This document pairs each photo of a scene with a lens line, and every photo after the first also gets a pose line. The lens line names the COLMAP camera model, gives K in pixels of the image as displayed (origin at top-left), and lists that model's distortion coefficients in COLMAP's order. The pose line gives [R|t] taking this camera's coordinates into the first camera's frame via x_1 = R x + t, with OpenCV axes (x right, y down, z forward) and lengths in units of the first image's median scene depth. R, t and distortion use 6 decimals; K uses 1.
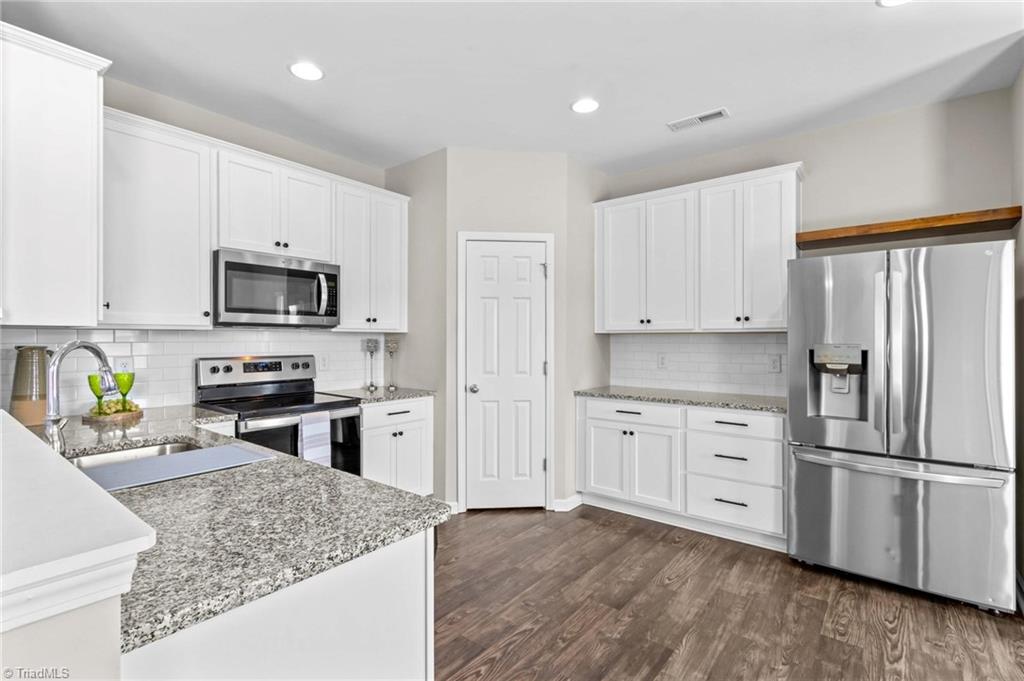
lens RADIAL K [[465.9, 0, 508.3], [0, 465.9, 343.4], [0, 0, 1]] dist [0.002883, 0.000005]
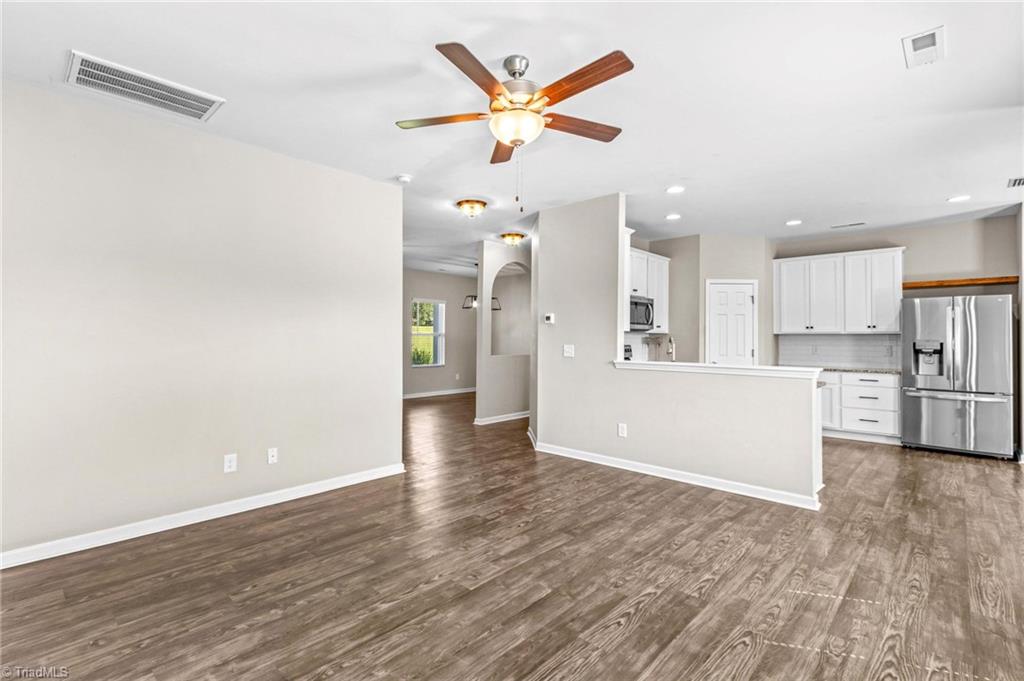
lens RADIAL K [[480.4, 0, 498.8], [0, 480.4, 338.3], [0, 0, 1]] dist [0.003364, -0.001169]
pose [[0.997408, 0.002486, -0.071916, -0.974694], [-0.003009, 0.999970, -0.007165, 0.014288], [0.071896, 0.007362, 0.997385, -1.189770]]
